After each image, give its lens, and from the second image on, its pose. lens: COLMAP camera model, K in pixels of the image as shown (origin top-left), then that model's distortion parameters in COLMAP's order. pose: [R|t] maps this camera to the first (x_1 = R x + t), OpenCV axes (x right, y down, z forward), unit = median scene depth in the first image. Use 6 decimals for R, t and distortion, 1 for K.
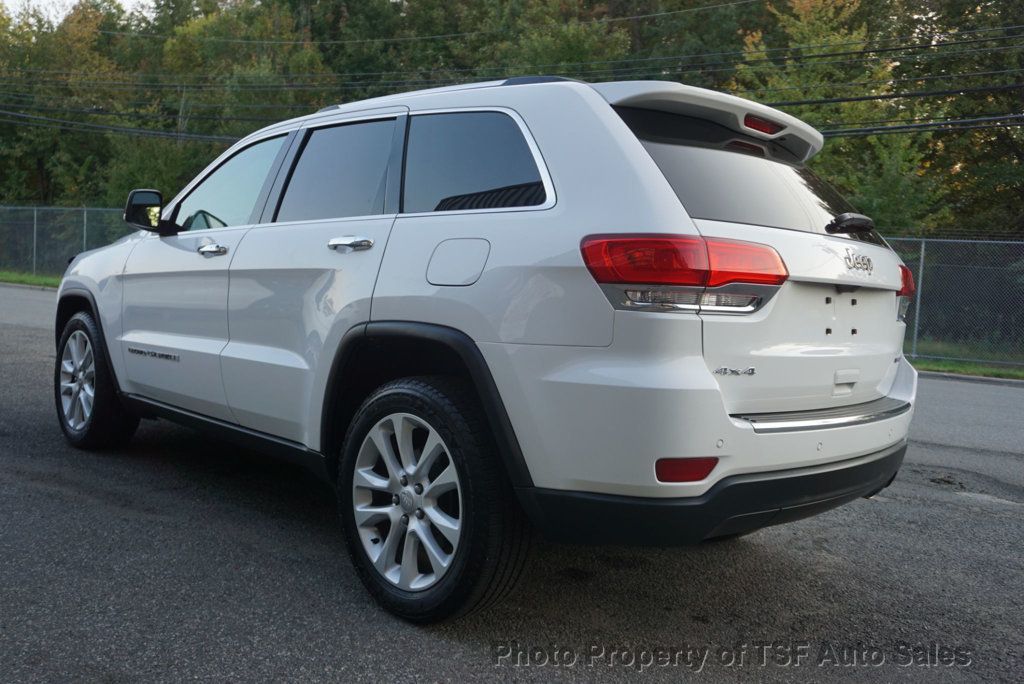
lens RADIAL K [[912.1, 0, 518.0], [0, 912.1, 335.0], [0, 0, 1]] dist [-0.003460, 0.003419]
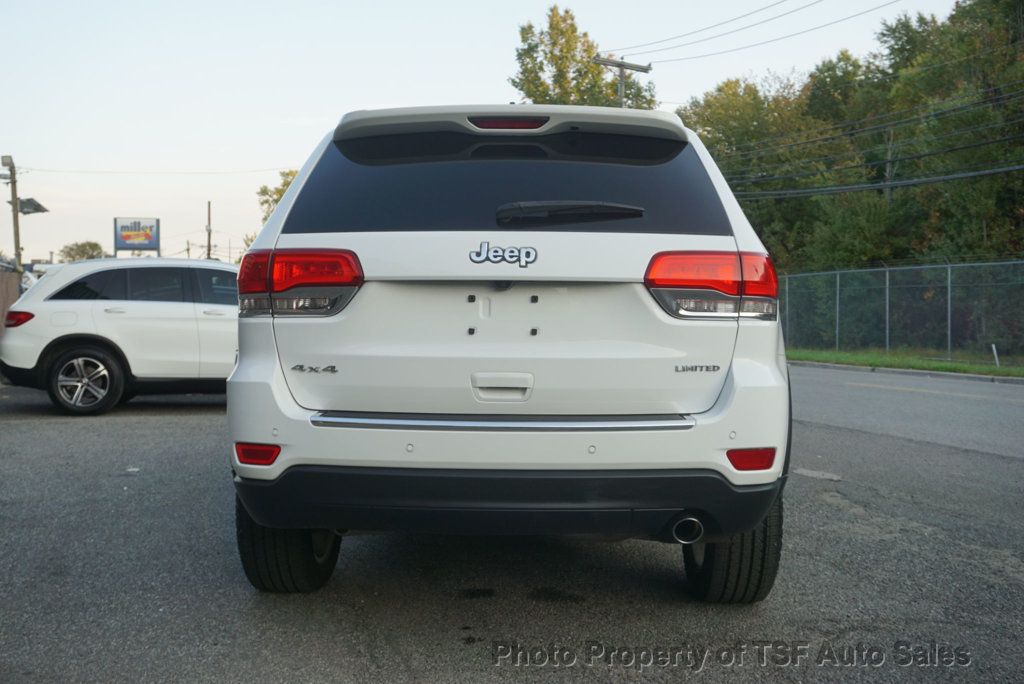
lens RADIAL K [[1020.2, 0, 508.7], [0, 1020.2, 337.6], [0, 0, 1]] dist [0.024019, 0.000000]
pose [[0.665047, -0.046907, -0.745327, 0.142020], [-0.009164, 0.997438, -0.070951, 0.009526], [0.746745, 0.054016, 0.662913, 0.040570]]
